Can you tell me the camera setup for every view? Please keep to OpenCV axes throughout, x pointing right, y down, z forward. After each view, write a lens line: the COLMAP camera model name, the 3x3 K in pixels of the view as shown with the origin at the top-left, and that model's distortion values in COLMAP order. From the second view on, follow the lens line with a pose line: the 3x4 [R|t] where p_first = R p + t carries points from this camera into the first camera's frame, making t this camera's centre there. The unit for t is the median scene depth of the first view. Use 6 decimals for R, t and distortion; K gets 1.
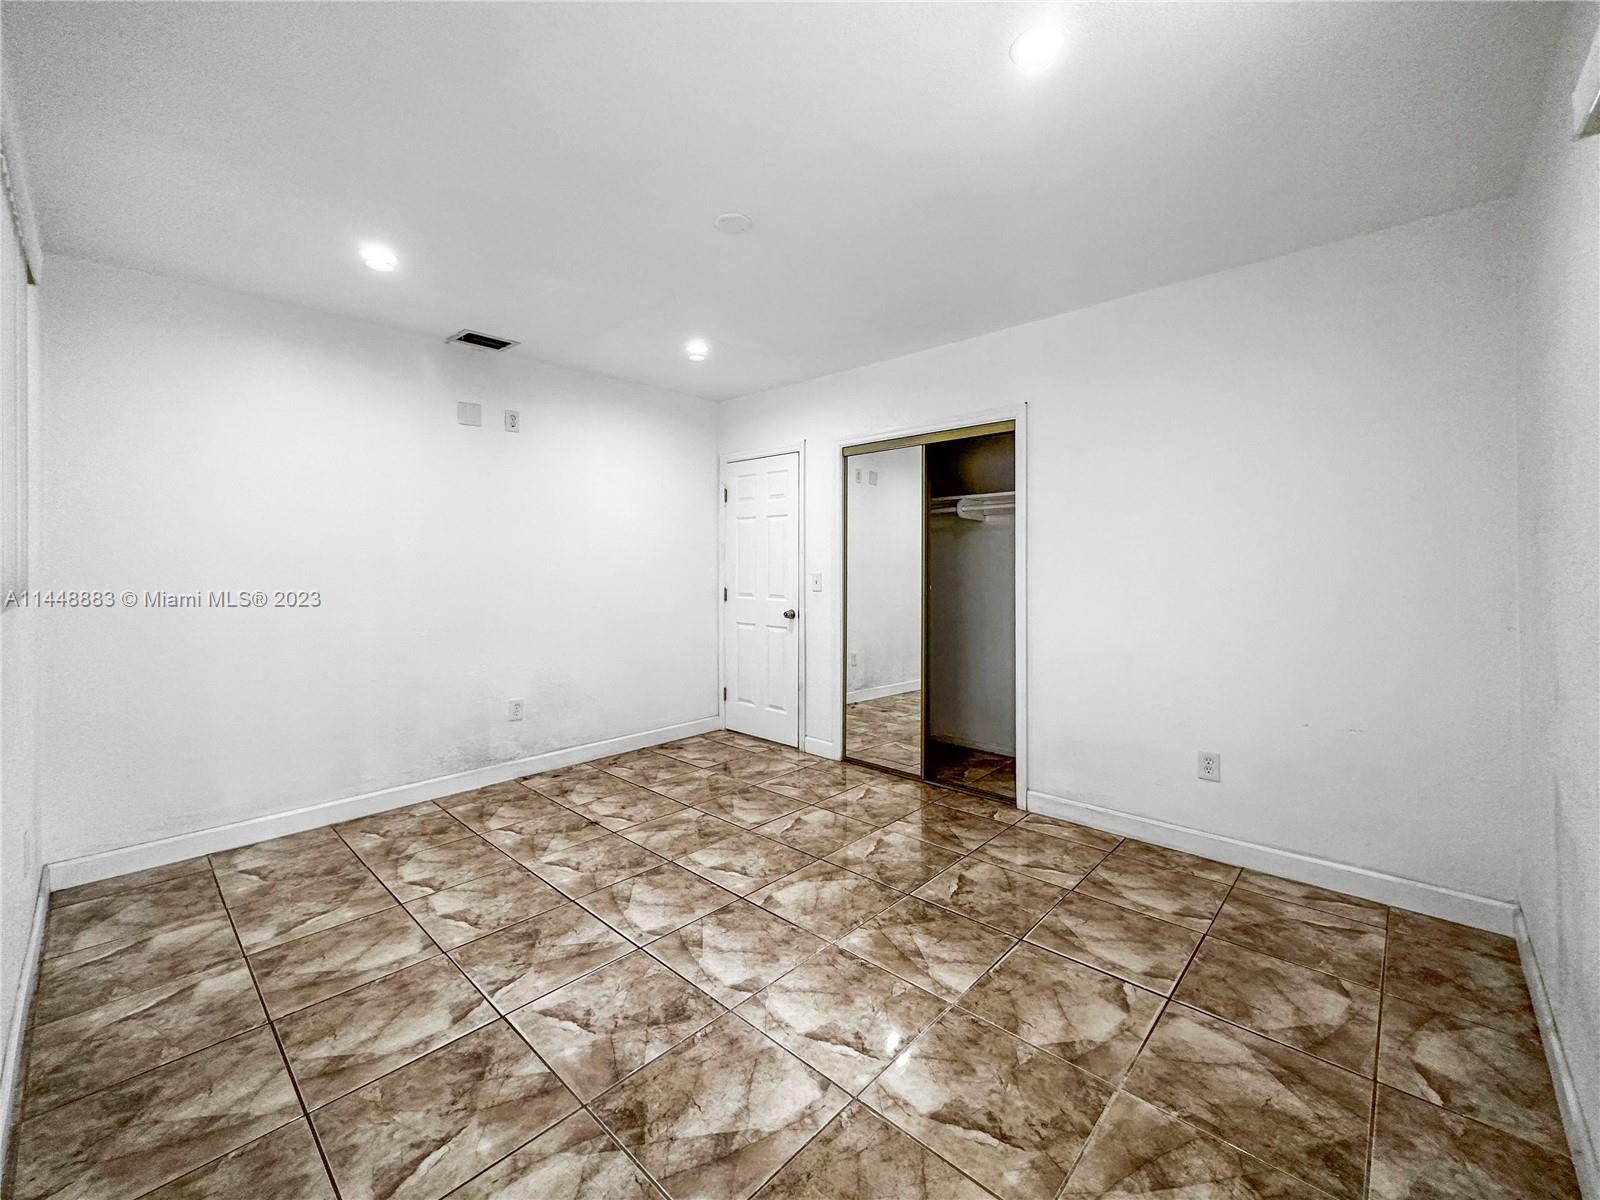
lens RADIAL K [[660.5, 0, 792.1], [0, 660.5, 563.5], [0, 0, 1]] dist [0.000113, -0.000106]
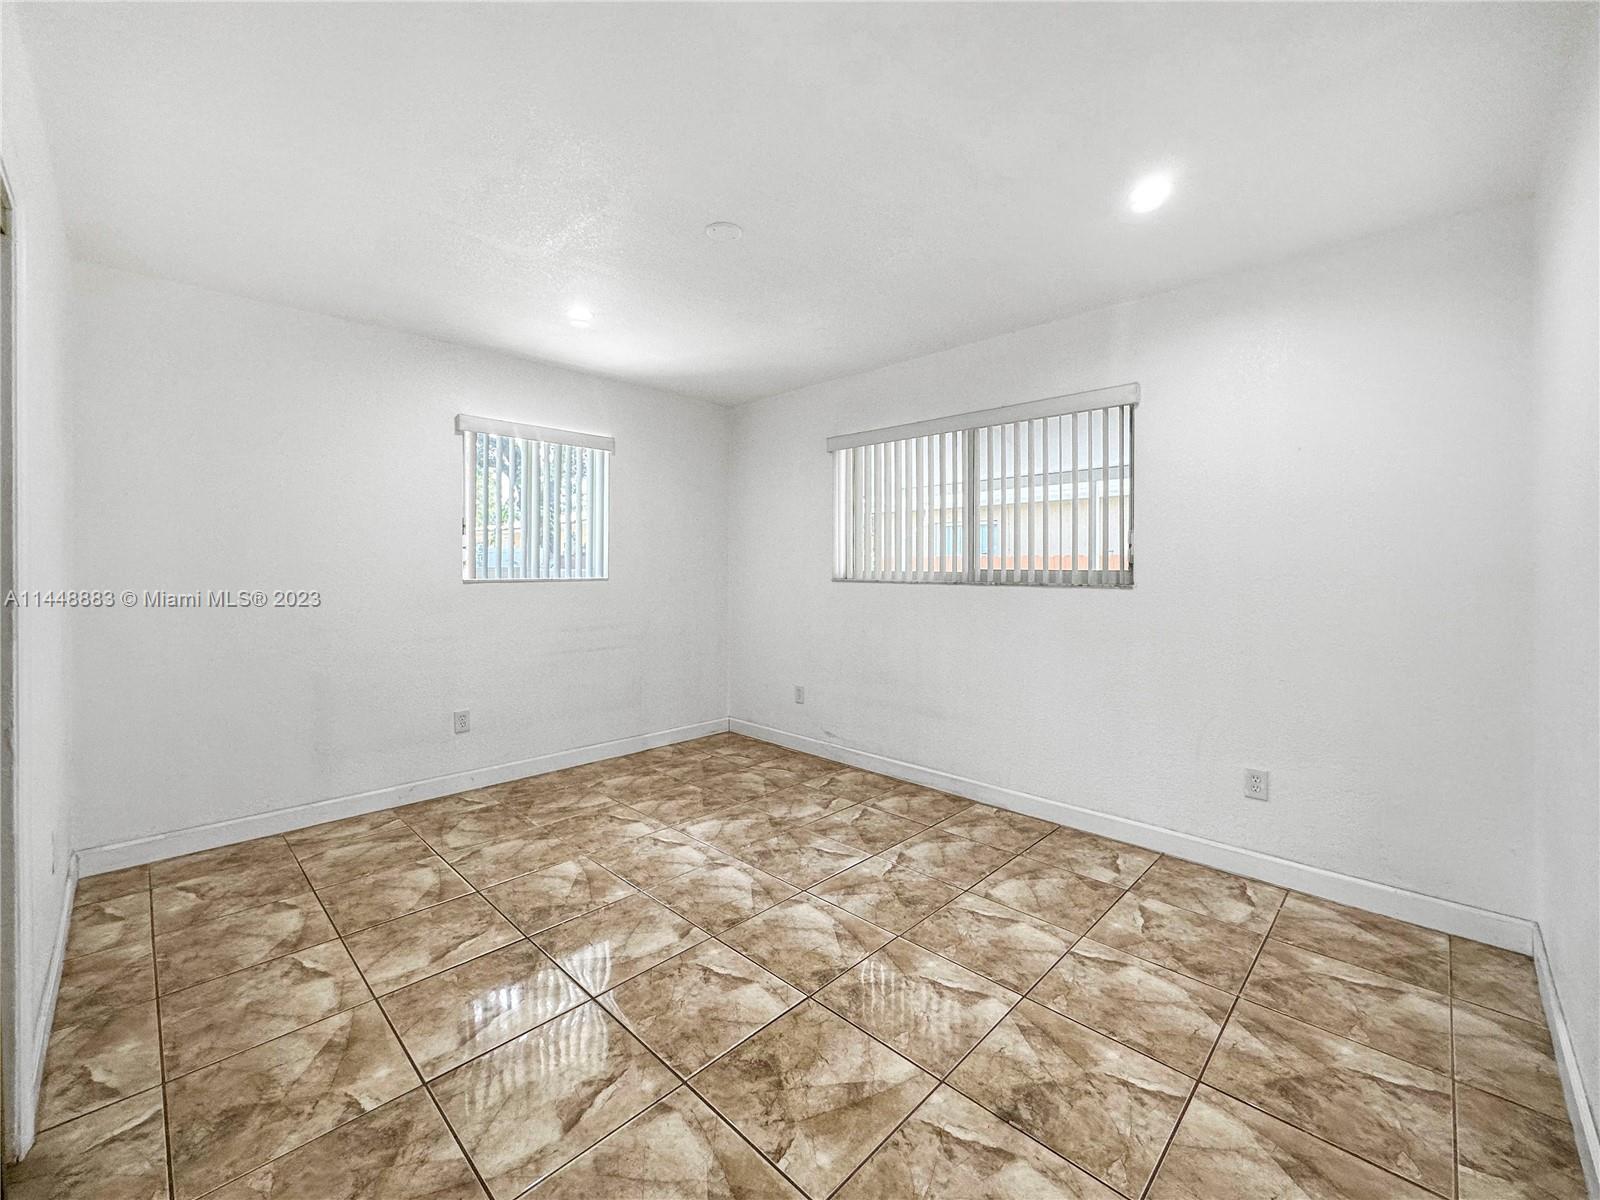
lens RADIAL K [[660.5, 0, 792.1], [0, 660.5, 563.5], [0, 0, 1]] dist [0.000113, -0.000106]
pose [[-0.999859, 0.001287, 0.016735, -0.225976], [0.001228, 0.999993, -0.003506, -0.000910], [-0.016739, -0.003485, -0.999854, 2.158974]]
